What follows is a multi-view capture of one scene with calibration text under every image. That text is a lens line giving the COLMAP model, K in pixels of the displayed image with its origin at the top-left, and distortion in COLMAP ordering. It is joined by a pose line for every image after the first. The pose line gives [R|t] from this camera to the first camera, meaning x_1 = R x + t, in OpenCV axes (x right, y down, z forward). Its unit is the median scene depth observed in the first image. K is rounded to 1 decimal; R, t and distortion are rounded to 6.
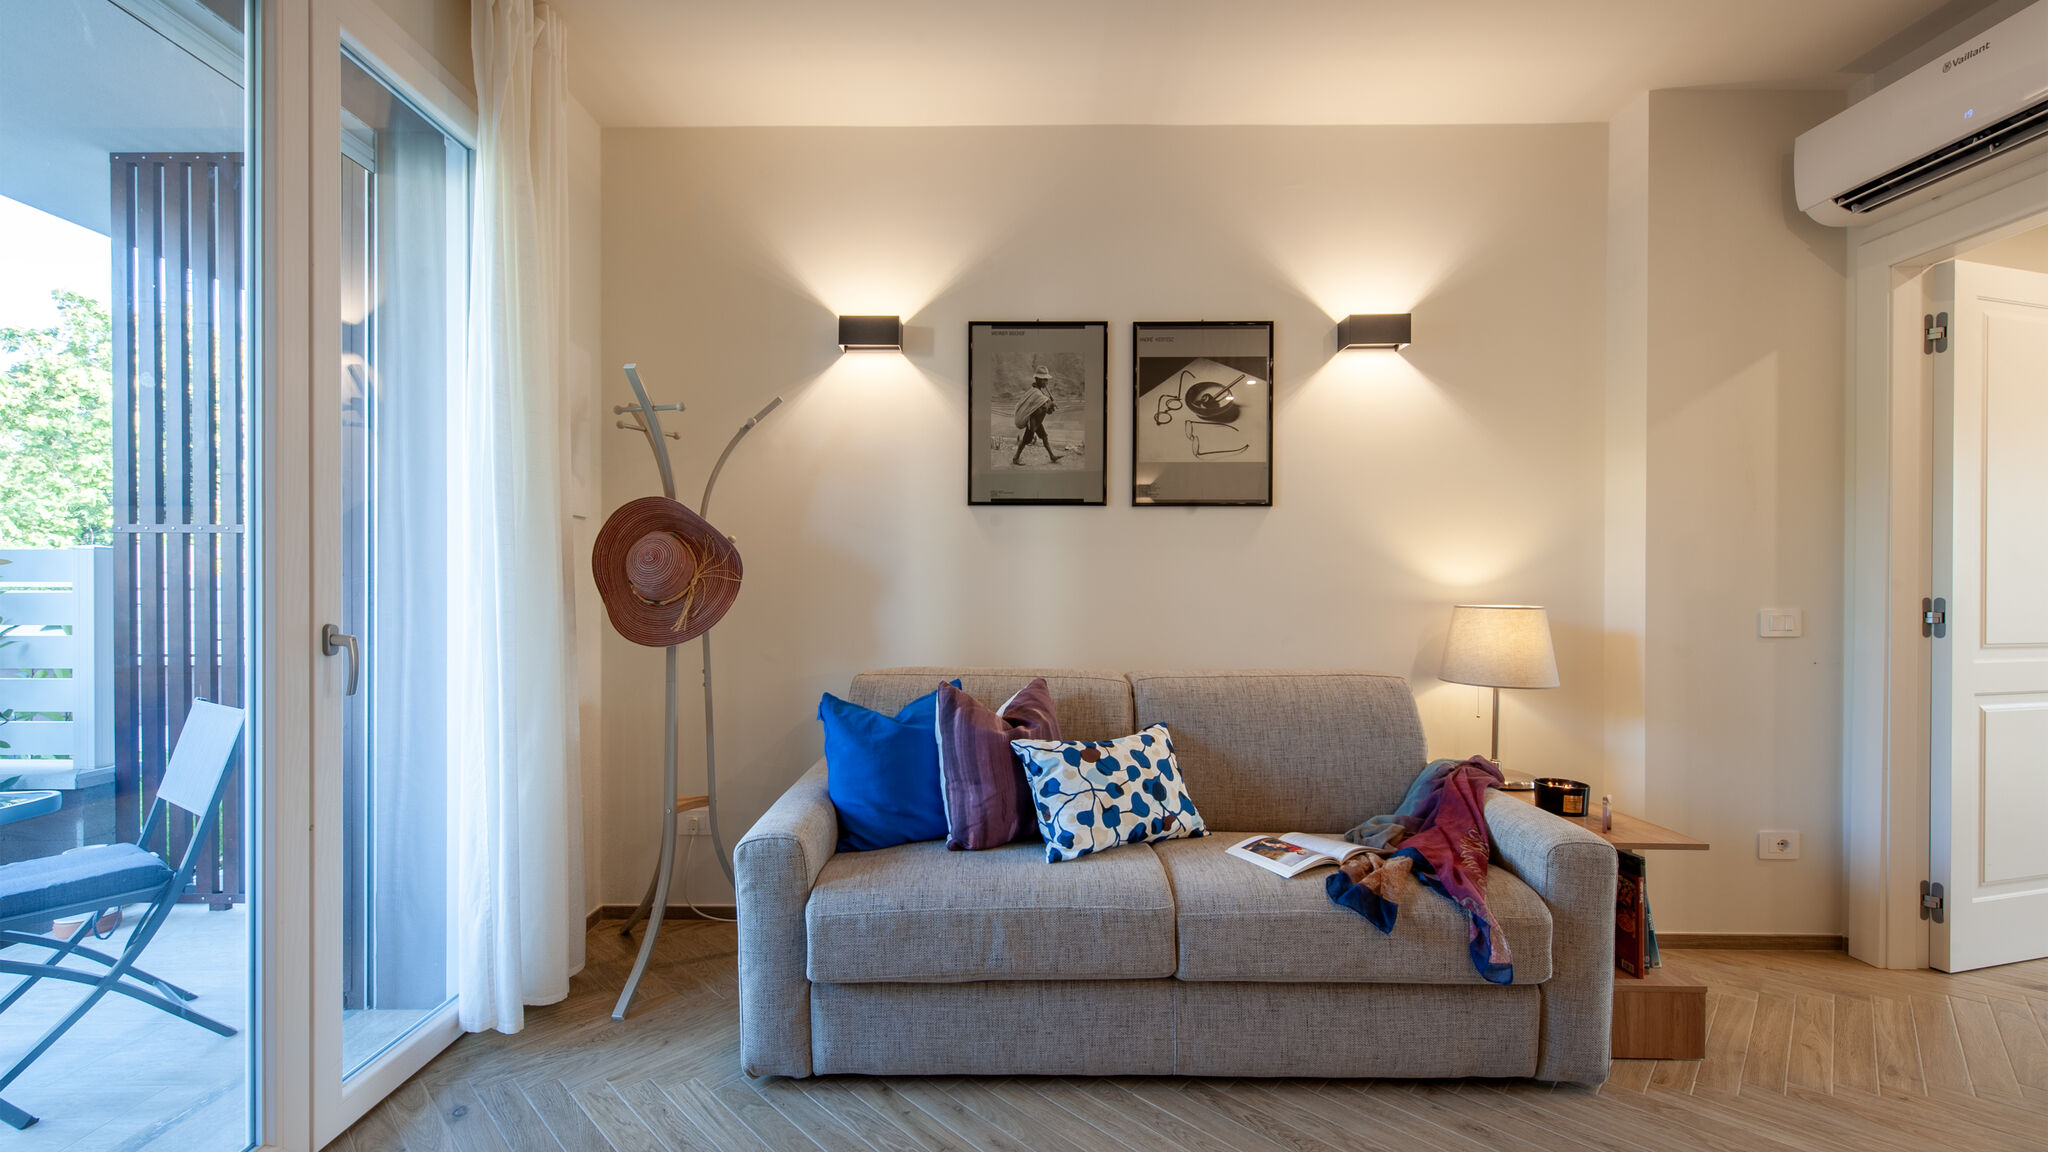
lens RADIAL K [[830.7, 0, 1000.6], [0, 830.7, 589.6], [0, 0, 1]] dist [0.006675, -0.003670]
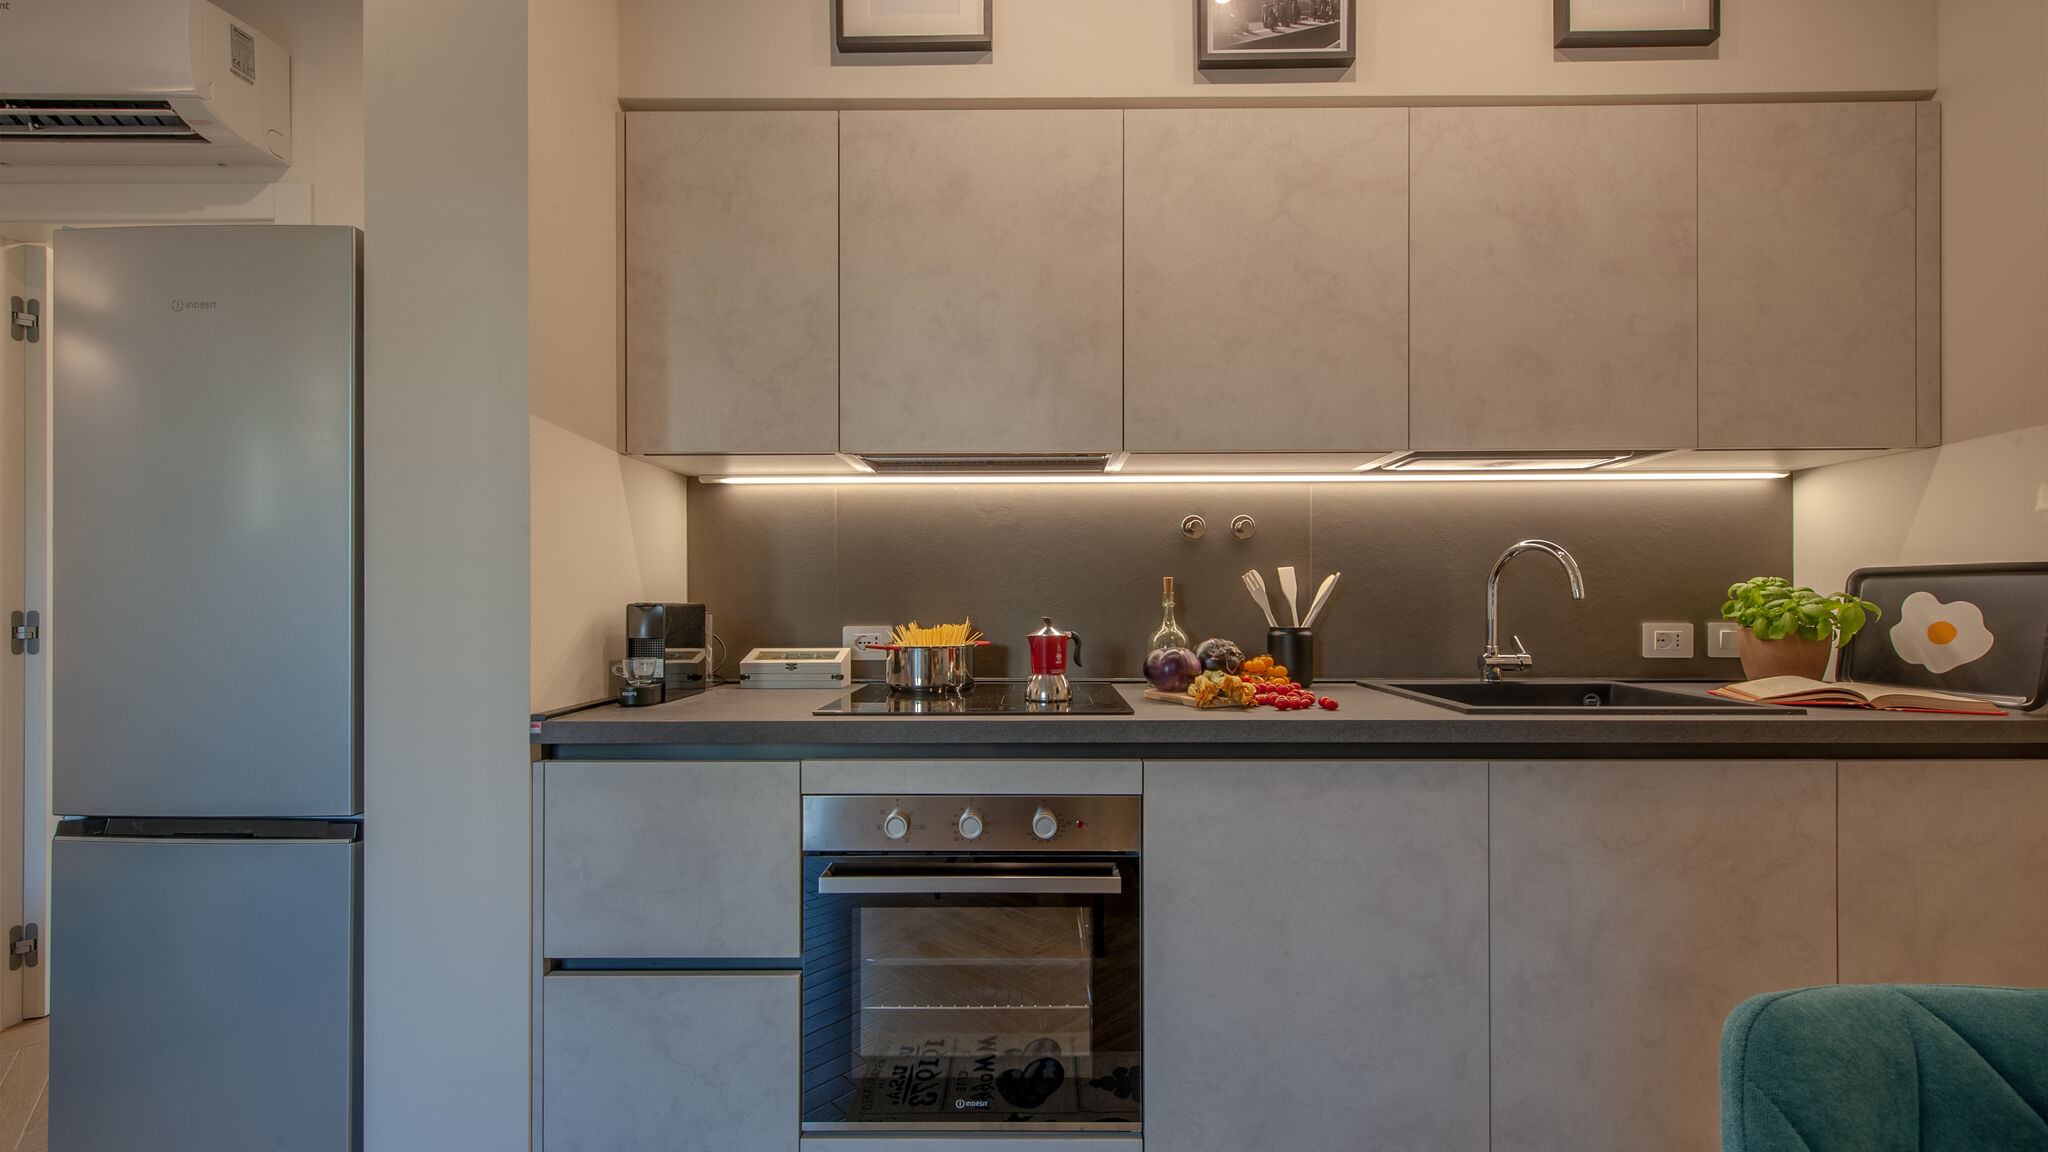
lens RADIAL K [[786.5, 0, 1043.3], [0, 786.5, 599.2], [0, 0, 1]] dist [0.002526, 0.000632]
pose [[0.004257, -0.003681, 0.999984, 0.298407], [-0.000247, 0.999993, 0.003682, -0.007205], [-0.999991, -0.000262, 0.004256, -0.124653]]
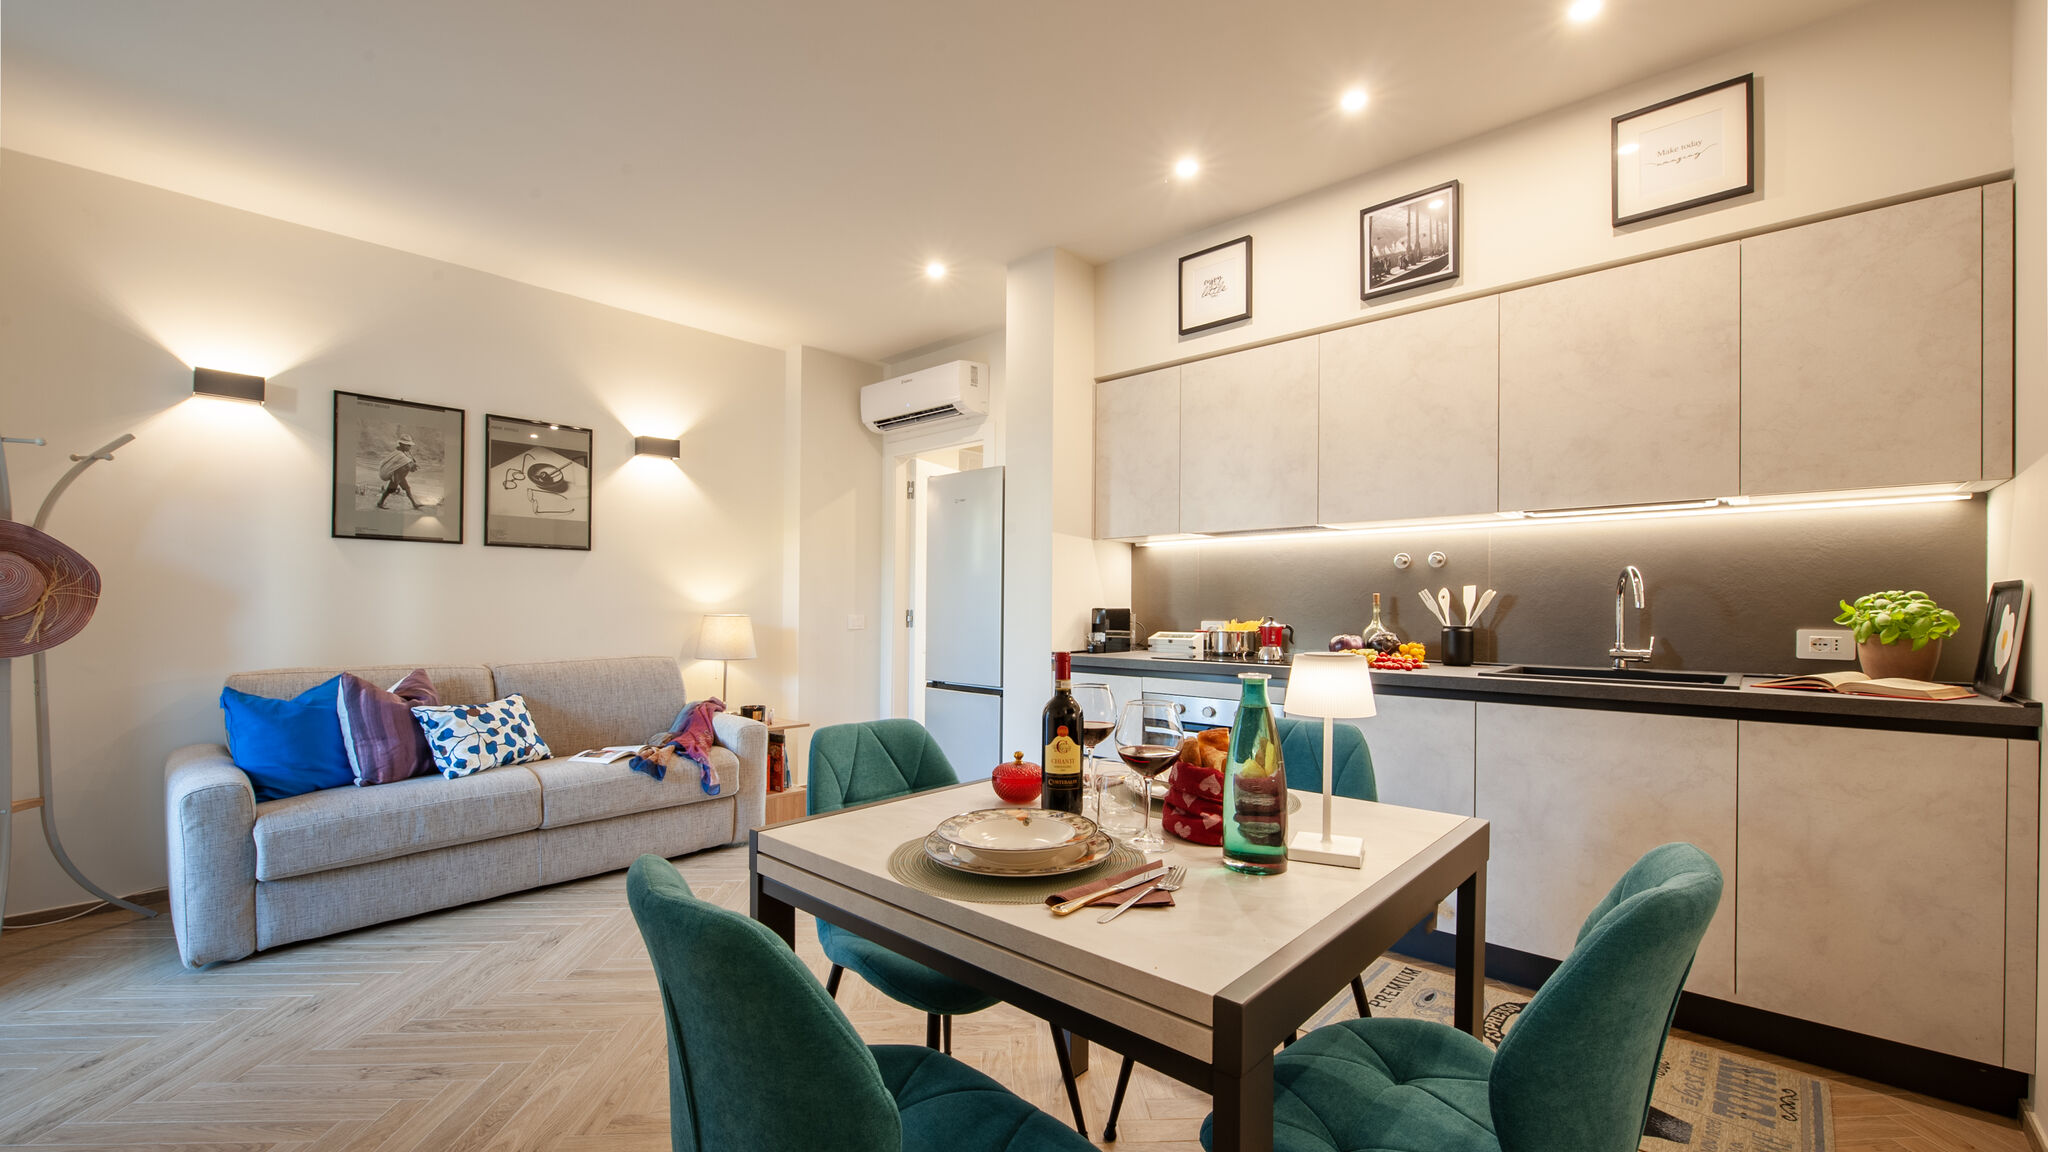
lens RADIAL K [[830.7, 0, 1022.1], [0, 830.7, 592.1], [0, 0, 1]] dist [0.006675, -0.003670]
pose [[0.670355, 0.012831, 0.741929, -0.351550], [-0.003973, 0.999898, -0.013703, -0.008591], [-0.742030, 0.006238, 0.670338, -0.783553]]
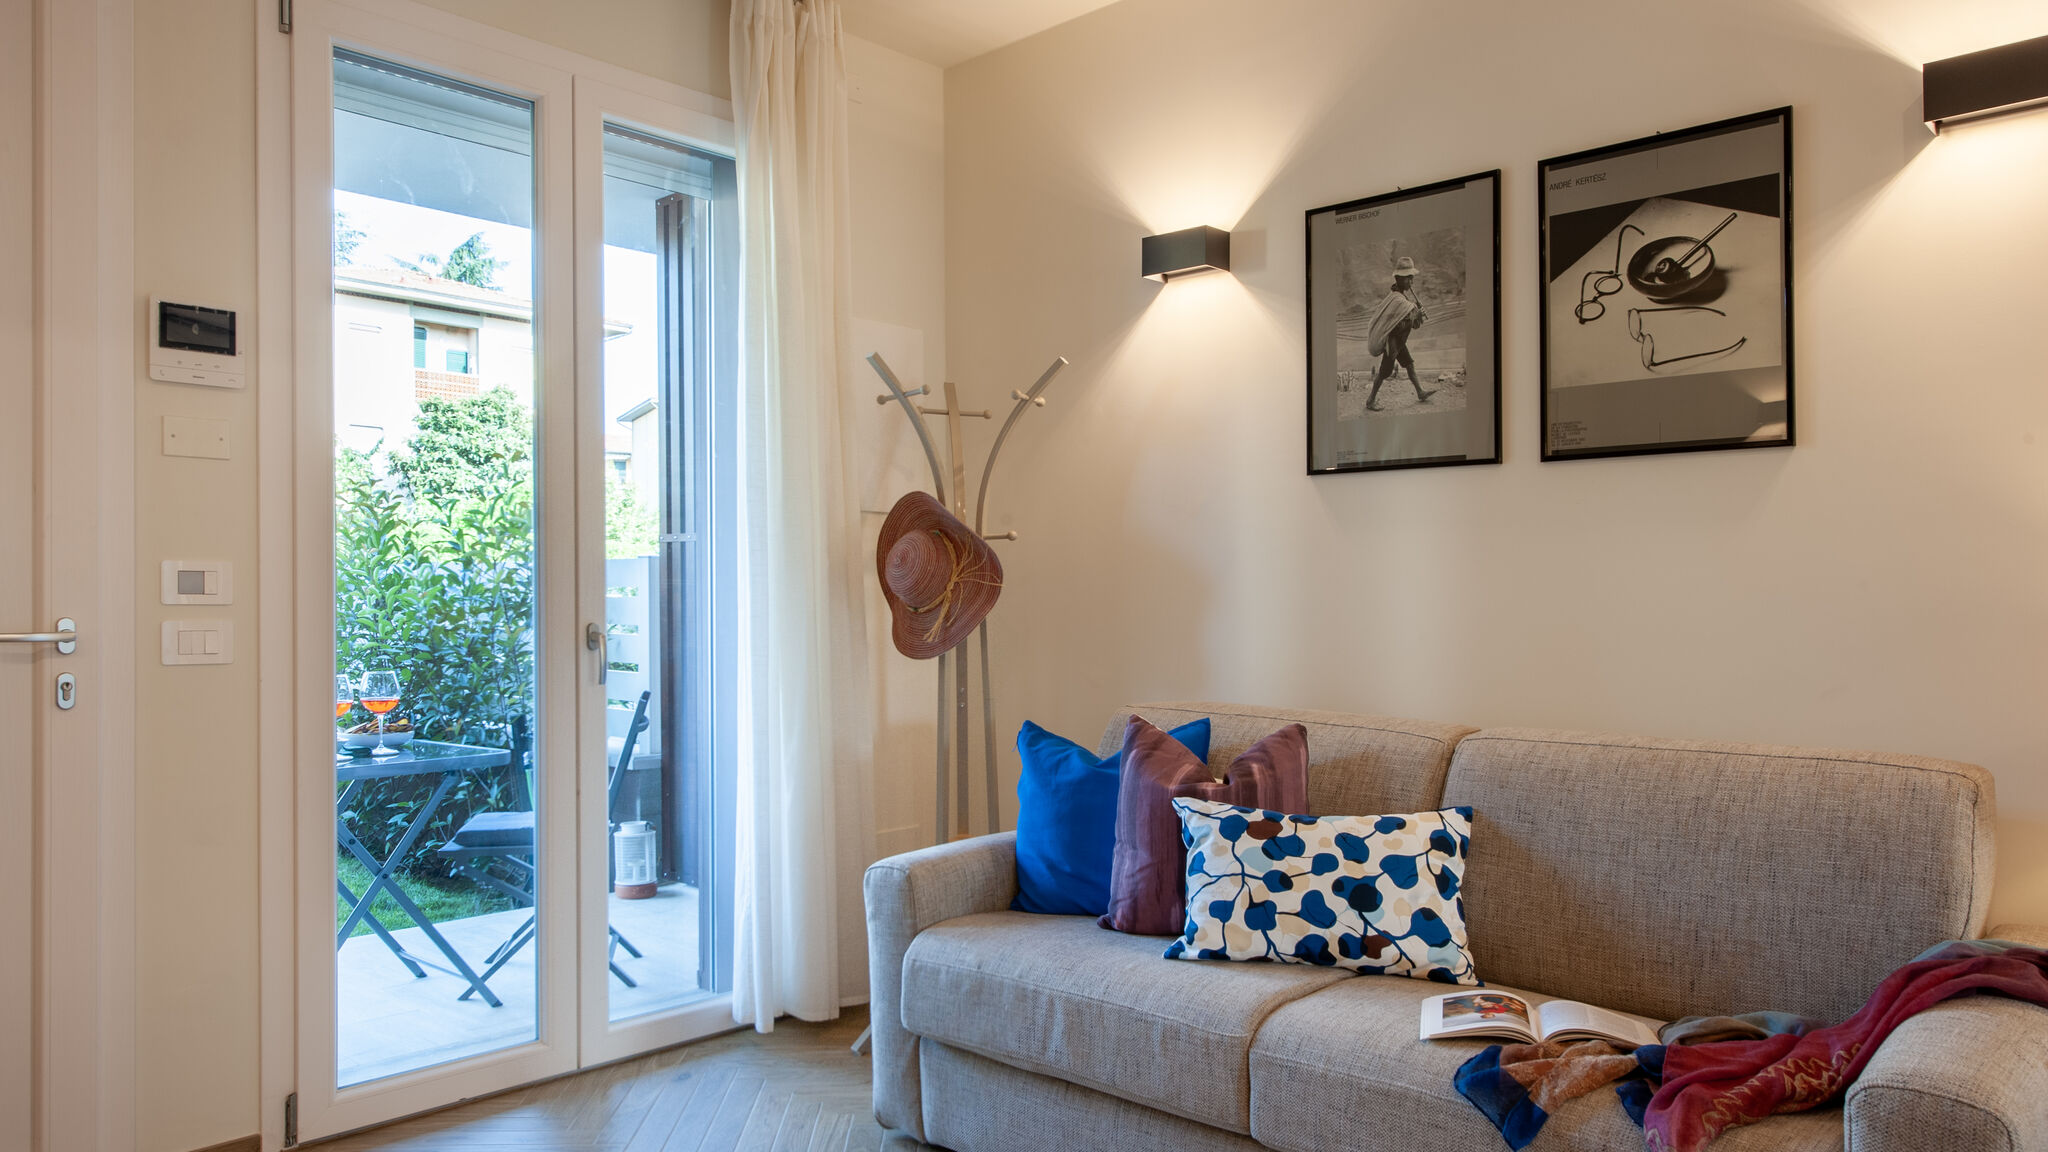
lens RADIAL K [[1386.7, 0, 969.2], [0, 1386.7, 556.2], [0, 0, 1]] dist [-0.007016, 0.002134]
pose [[0.710085, -0.017113, -0.703908, 0.746394], [0.000085, 0.999707, -0.024219, -0.006837], [0.704116, 0.017138, 0.709878, -0.027677]]
